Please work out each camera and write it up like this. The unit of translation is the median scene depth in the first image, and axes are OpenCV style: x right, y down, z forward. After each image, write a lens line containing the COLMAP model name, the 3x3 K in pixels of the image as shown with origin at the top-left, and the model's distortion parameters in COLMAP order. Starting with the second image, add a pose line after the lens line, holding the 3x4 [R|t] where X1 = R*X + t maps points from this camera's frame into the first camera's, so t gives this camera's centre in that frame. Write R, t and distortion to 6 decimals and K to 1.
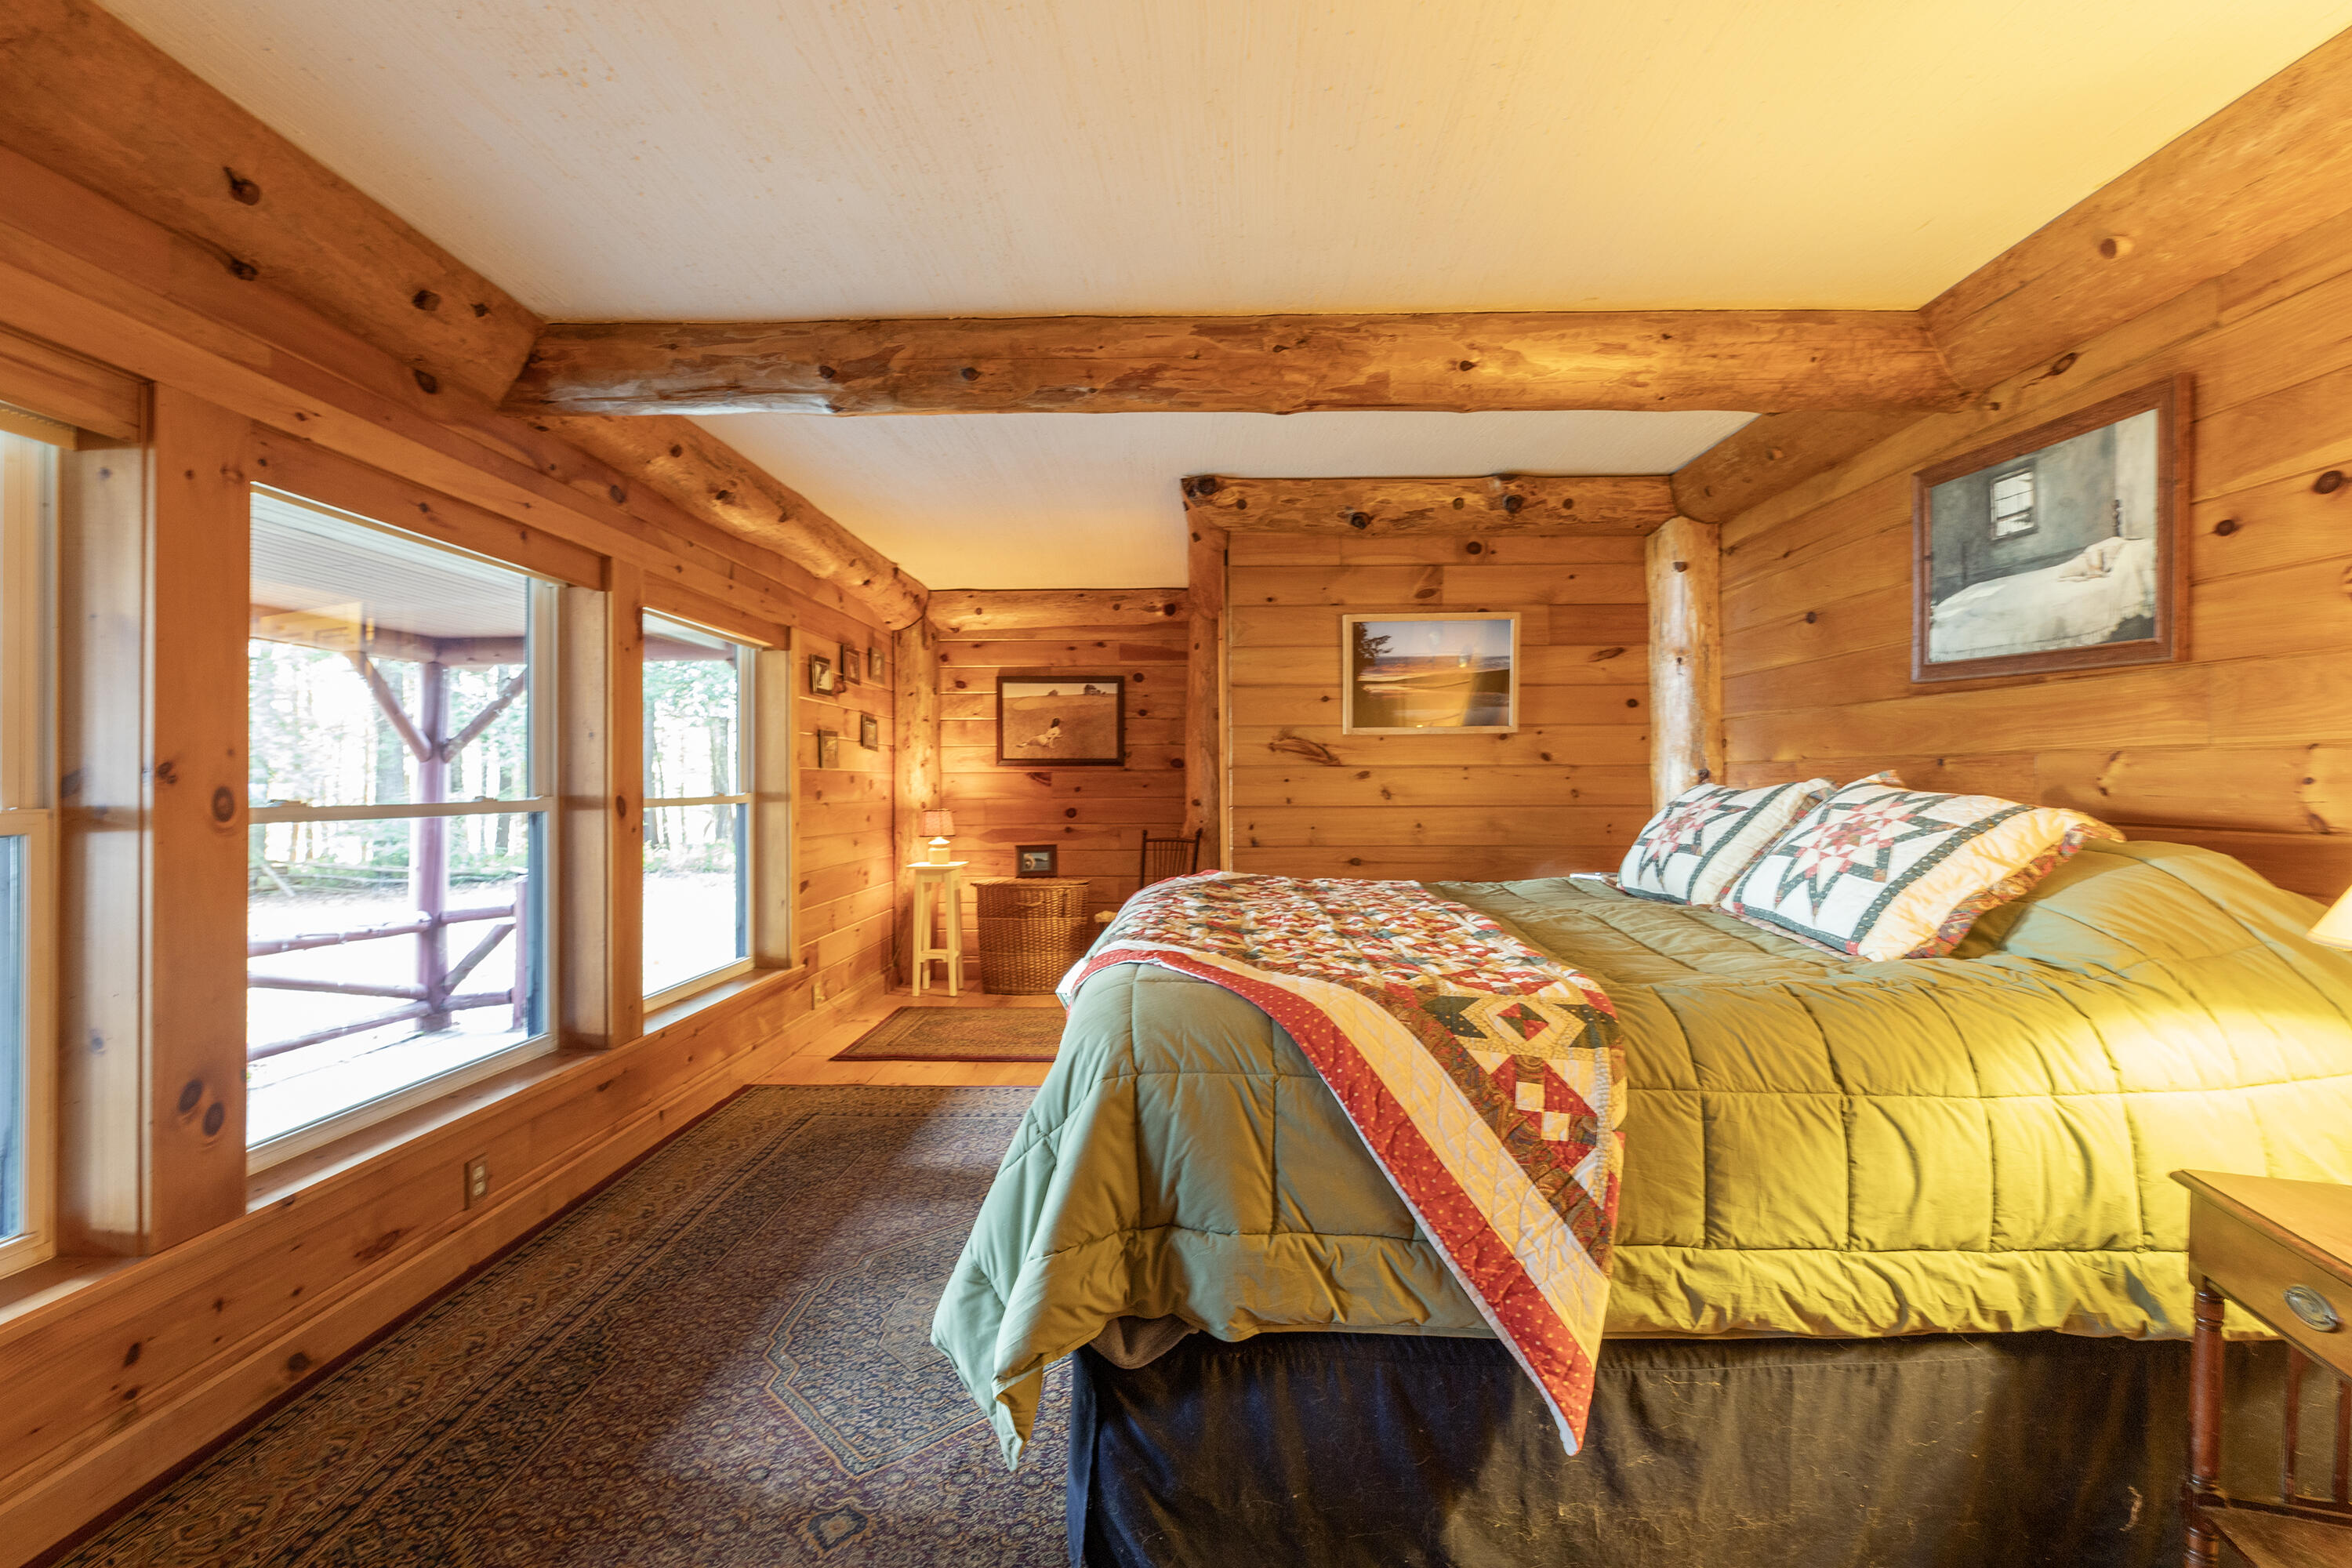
lens RADIAL K [[1065.7, 0, 1178.9], [0, 1065.7, 774.5], [0, 0, 1]] dist [-0.002290, -0.000089]
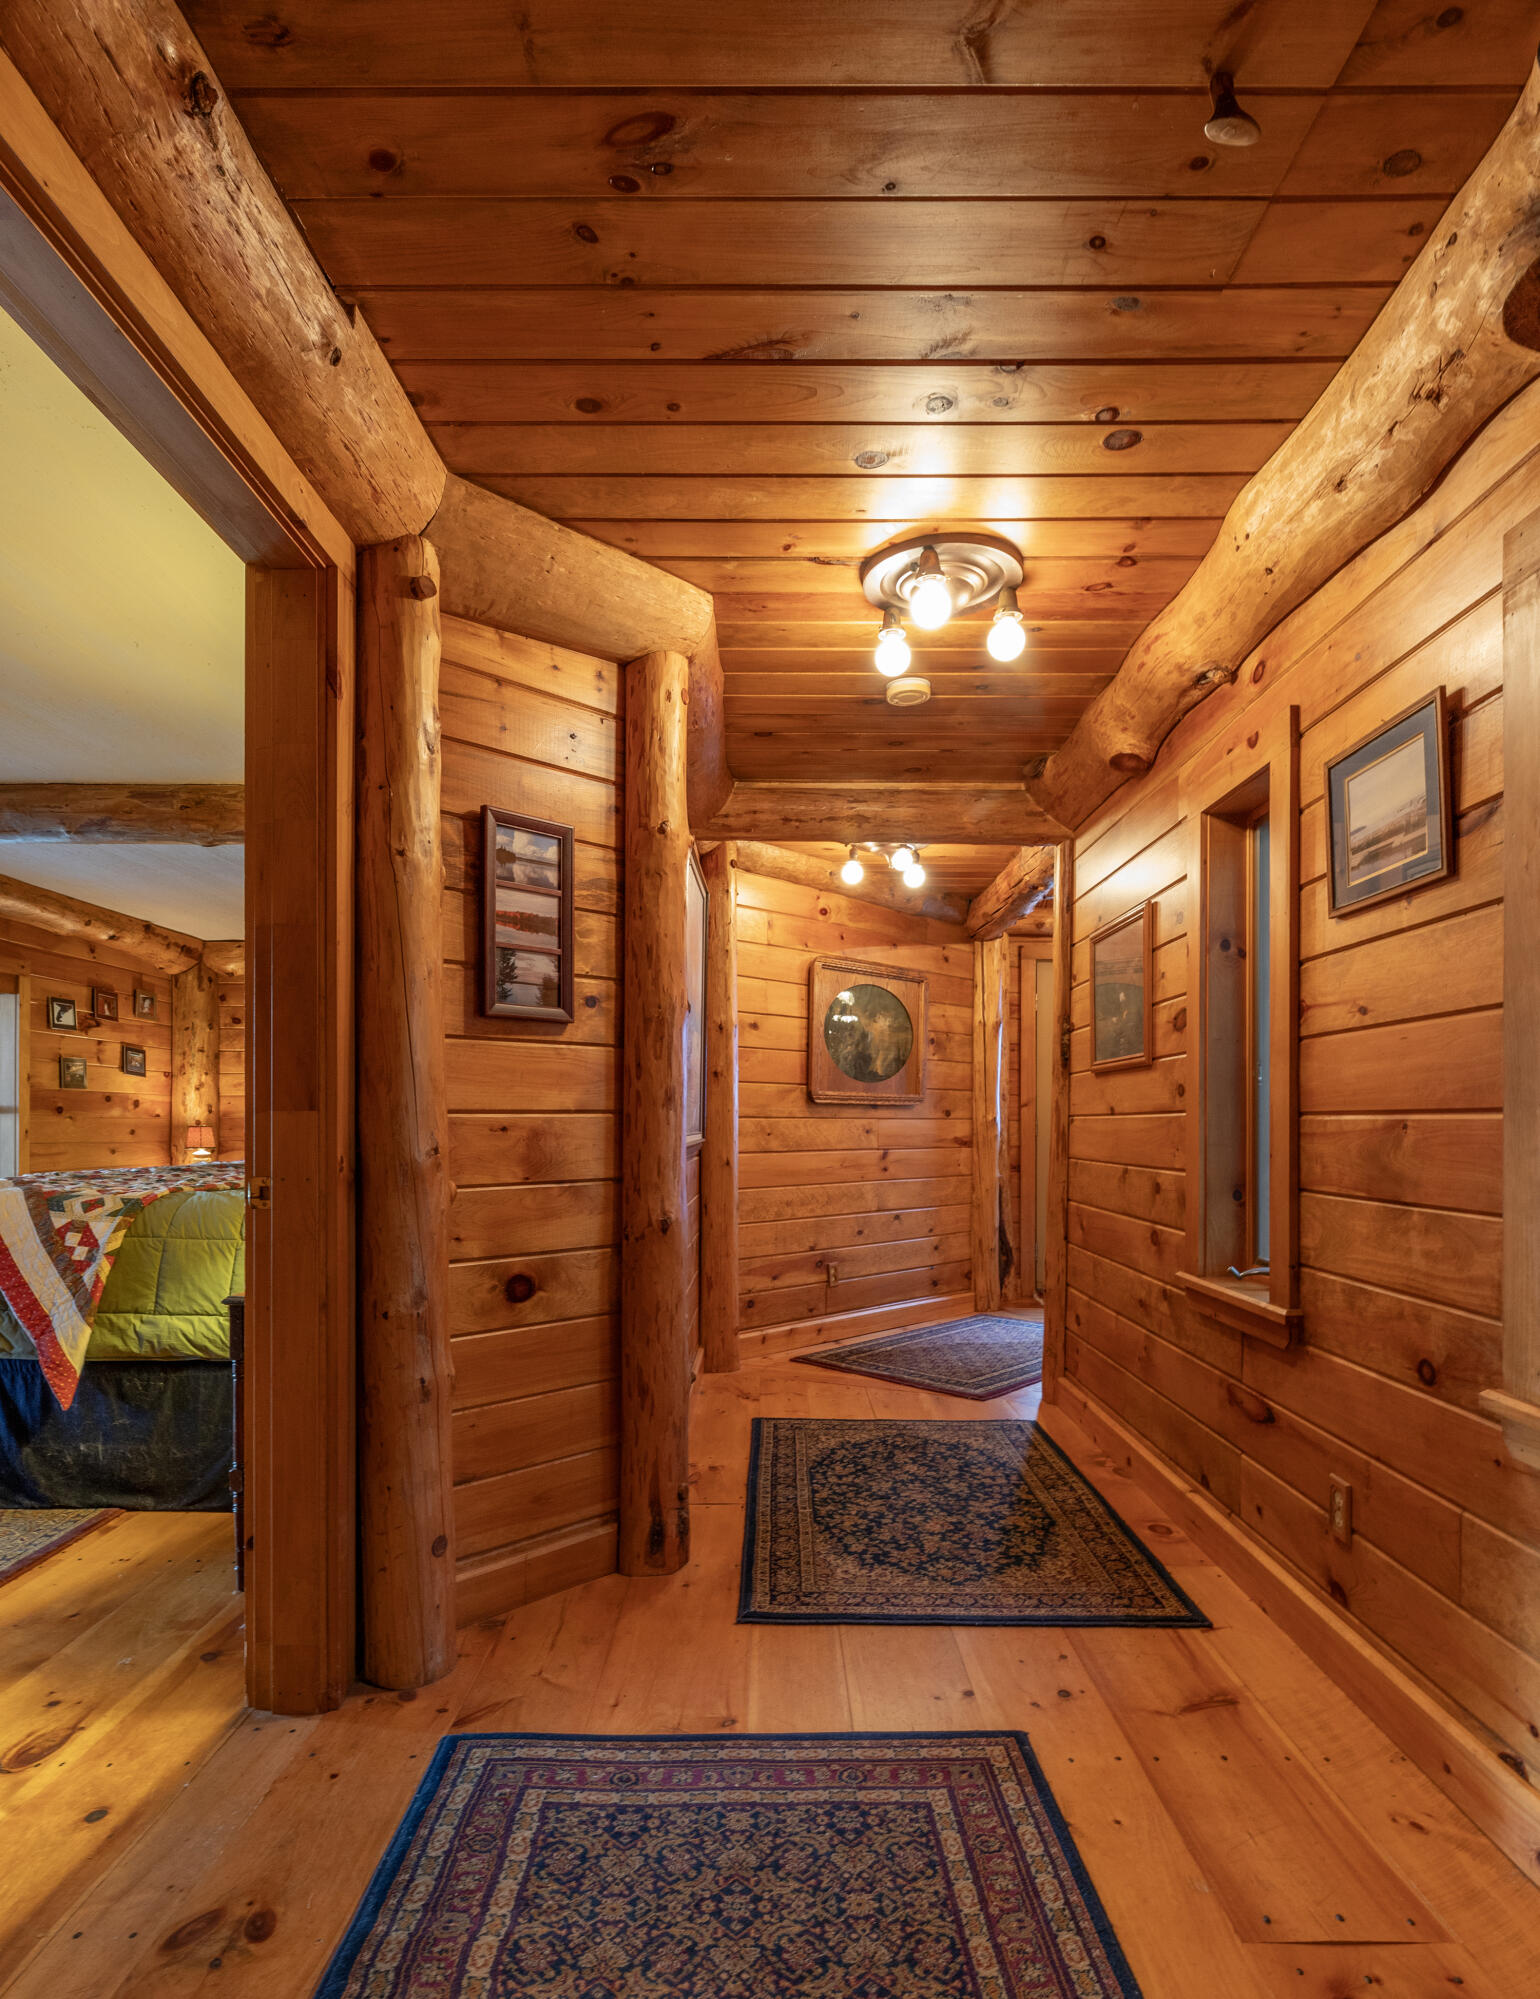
lens RADIAL K [[1146.1, 0, 802.7], [0, 1146.1, 1118.6], [0, 0, 1]] dist [0.000125, -0.000092]
pose [[0.999774, 0.007103, 0.020022, 0.951194], [-0.007158, 0.999971, 0.002682, 0.037099], [-0.020002, -0.002825, 0.999796, -0.666307]]
